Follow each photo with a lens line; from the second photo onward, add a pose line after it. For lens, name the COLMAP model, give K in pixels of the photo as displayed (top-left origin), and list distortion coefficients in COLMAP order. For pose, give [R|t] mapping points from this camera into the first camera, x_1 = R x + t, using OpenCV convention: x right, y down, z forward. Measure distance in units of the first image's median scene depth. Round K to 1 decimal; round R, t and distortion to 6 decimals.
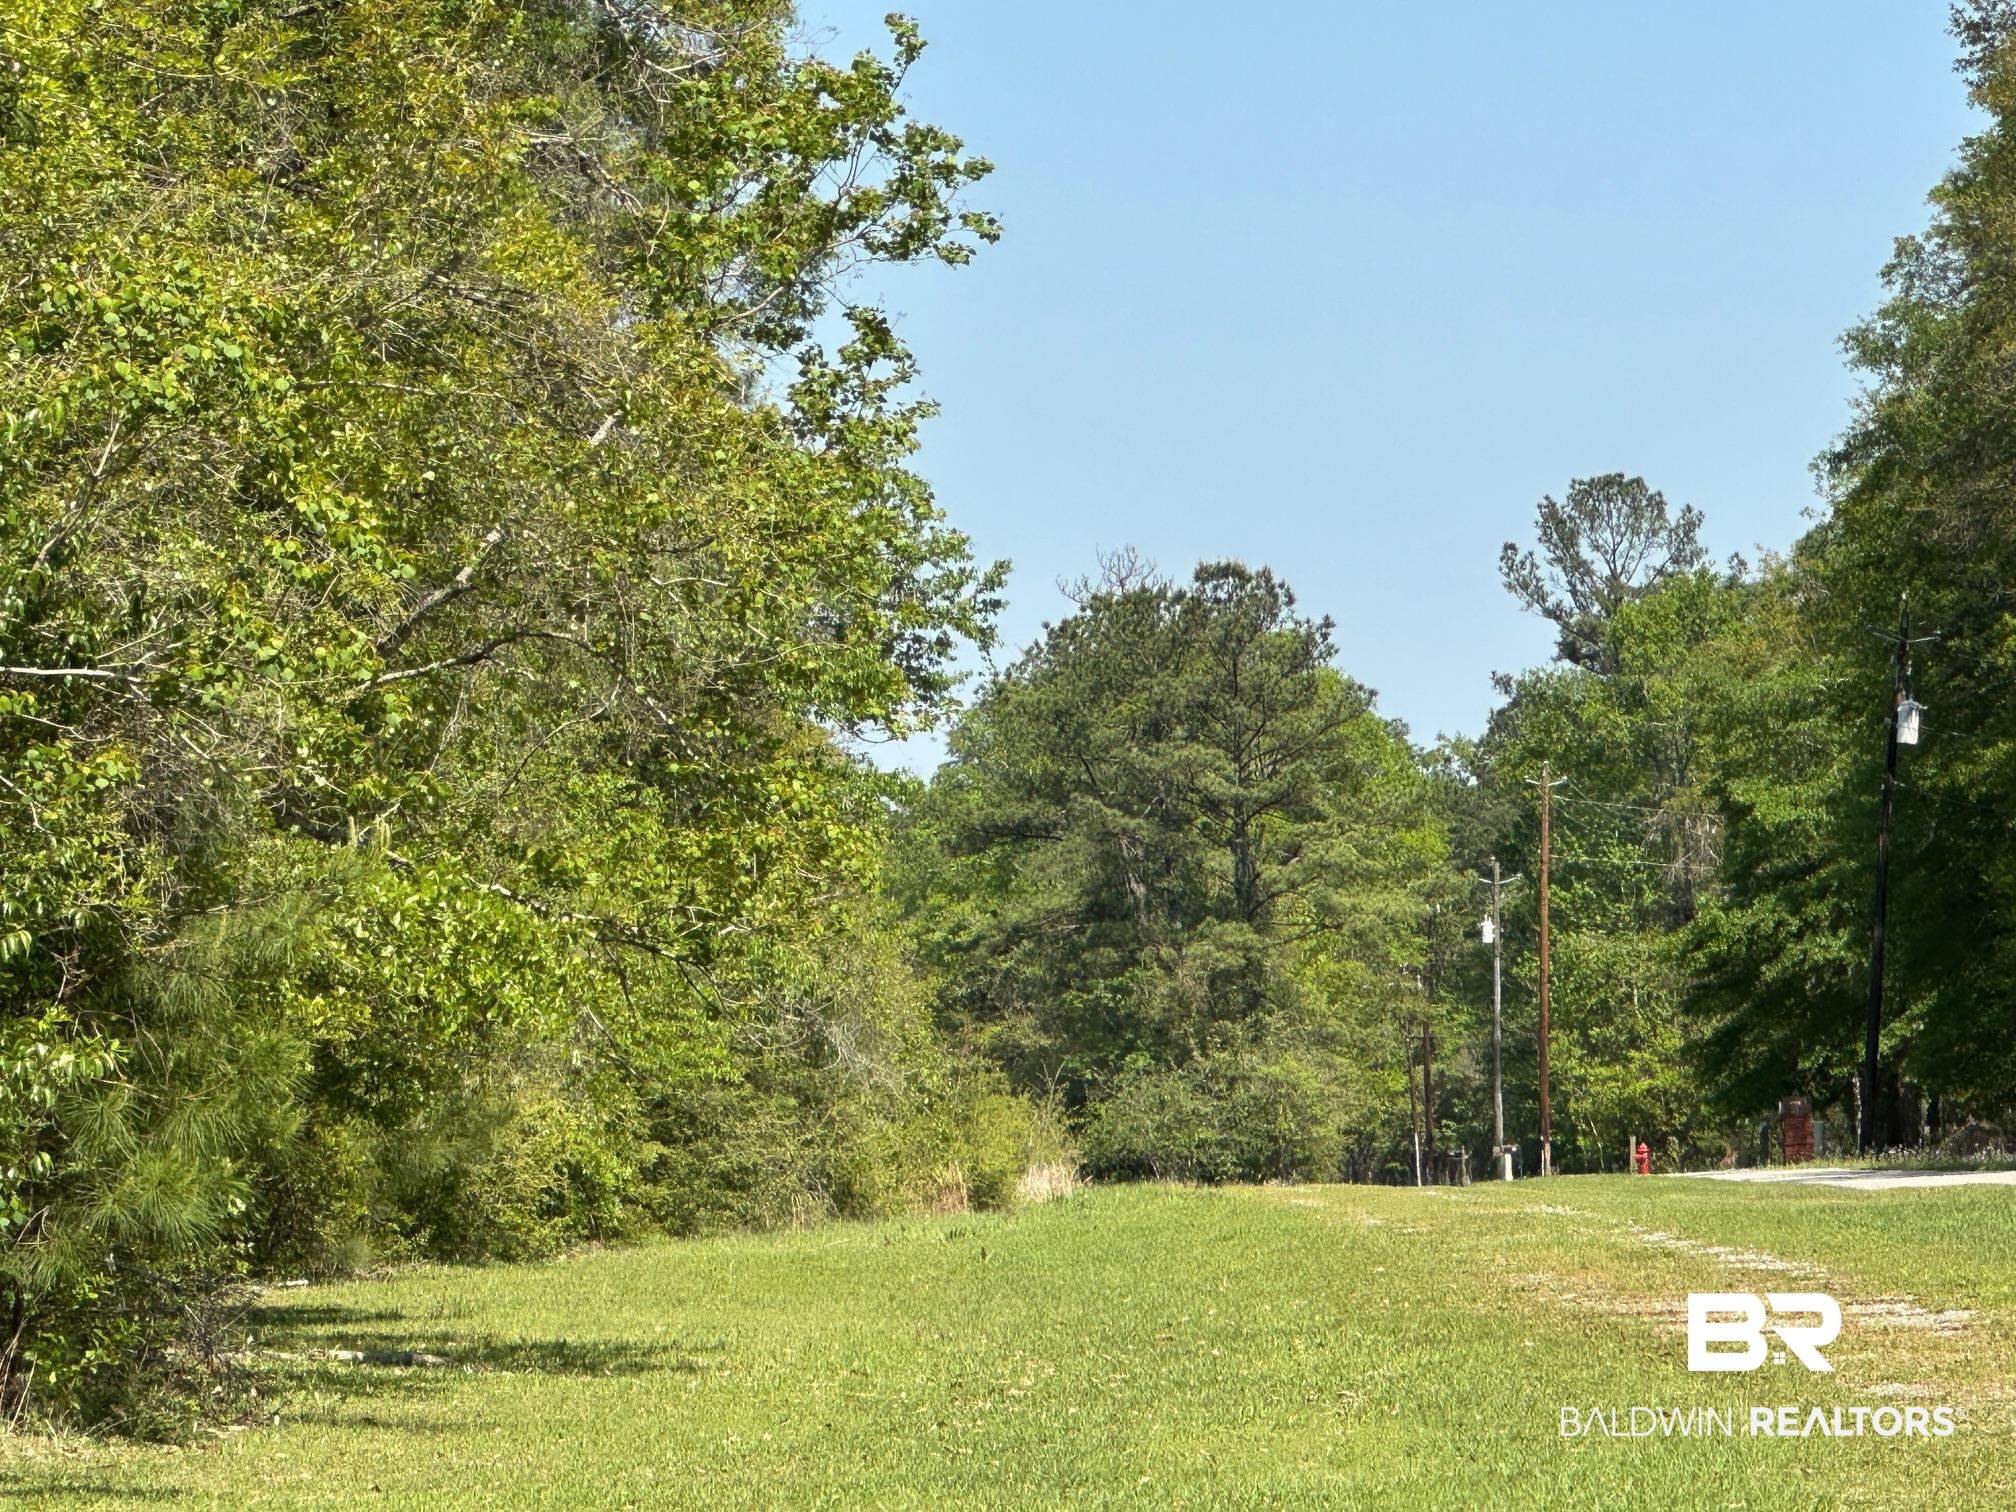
lens RADIAL K [[8787.7, 0, 1008.0], [0, 8787.7, 756.0], [0, 0, 1]] dist [-0.300210, -0.540363]
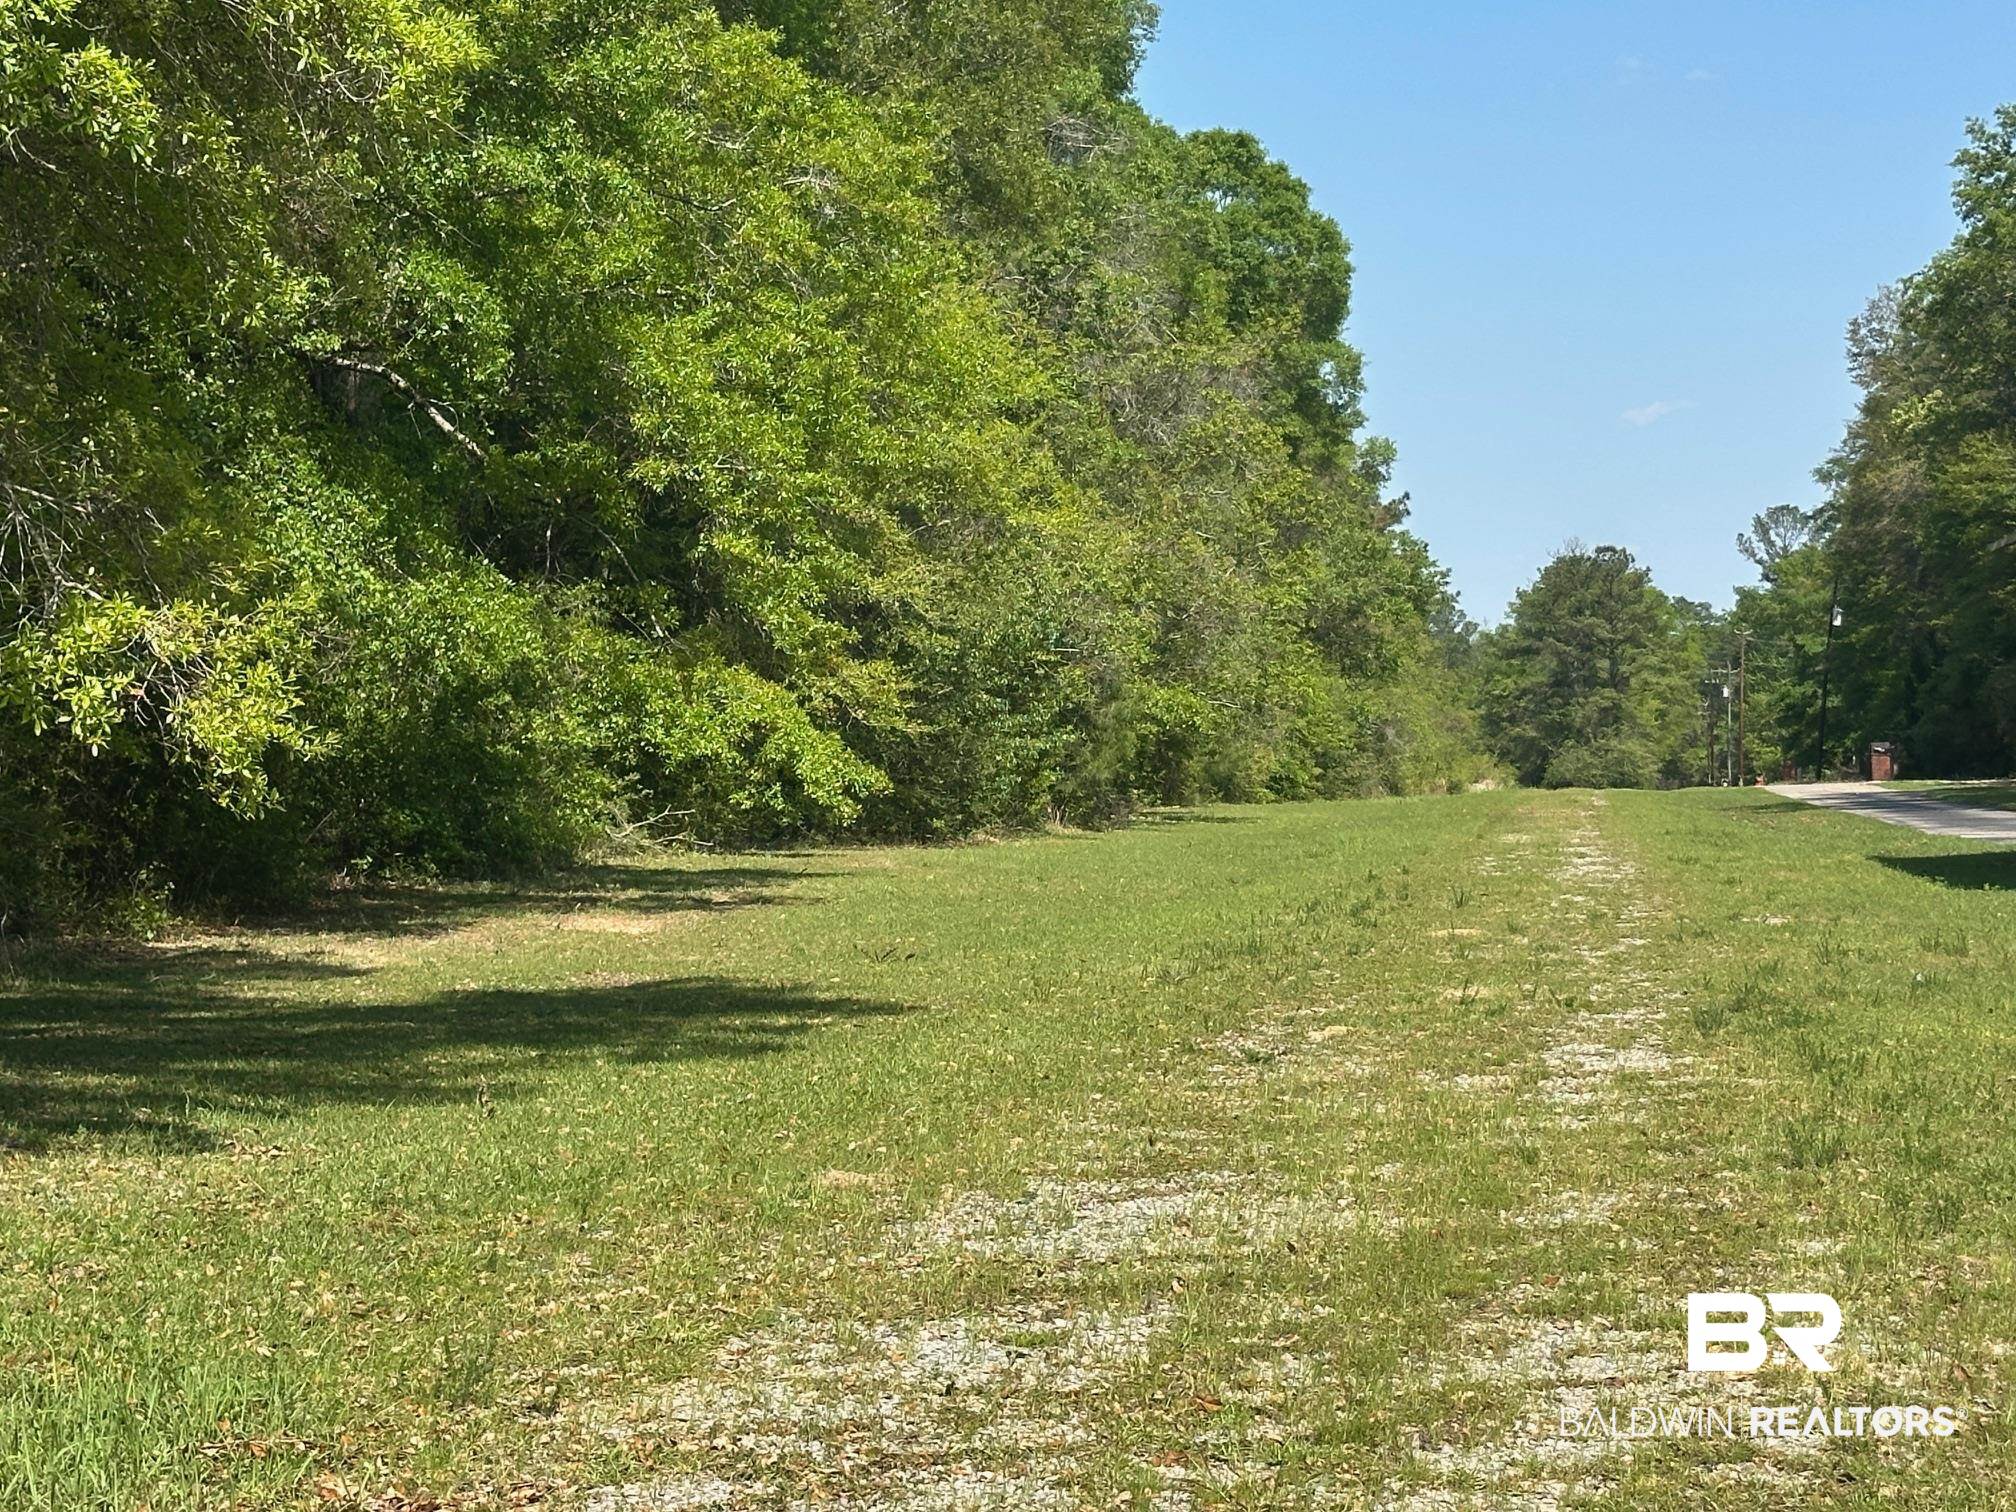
lens RADIAL K [[3607.7, 0, 1008.0], [0, 3607.7, 756.0], [0, 0, 1]] dist [0.040797, 0.119145]
pose [[0.988952, 0.012098, -0.147740, 0.008427], [-0.006276, 0.999188, 0.039807, -0.001822], [0.148102, -0.038440, 0.988225, -0.051491]]
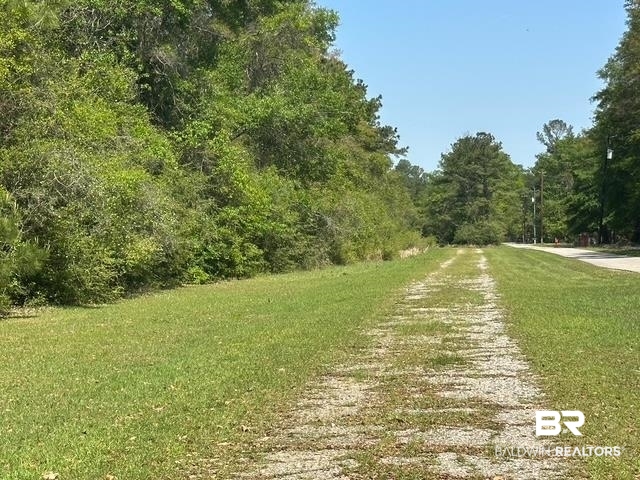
lens RADIAL K [[1435.4, 0, 320.0], [0, 1435.4, 240.0], [0, 0, 1]] dist [0.122518, -0.167469]
pose [[0.995447, 0.006861, -0.095071, 0.009762], [-0.002311, 0.998850, 0.047888, 0.002651], [0.095290, -0.047450, 0.994318, 0.094358]]
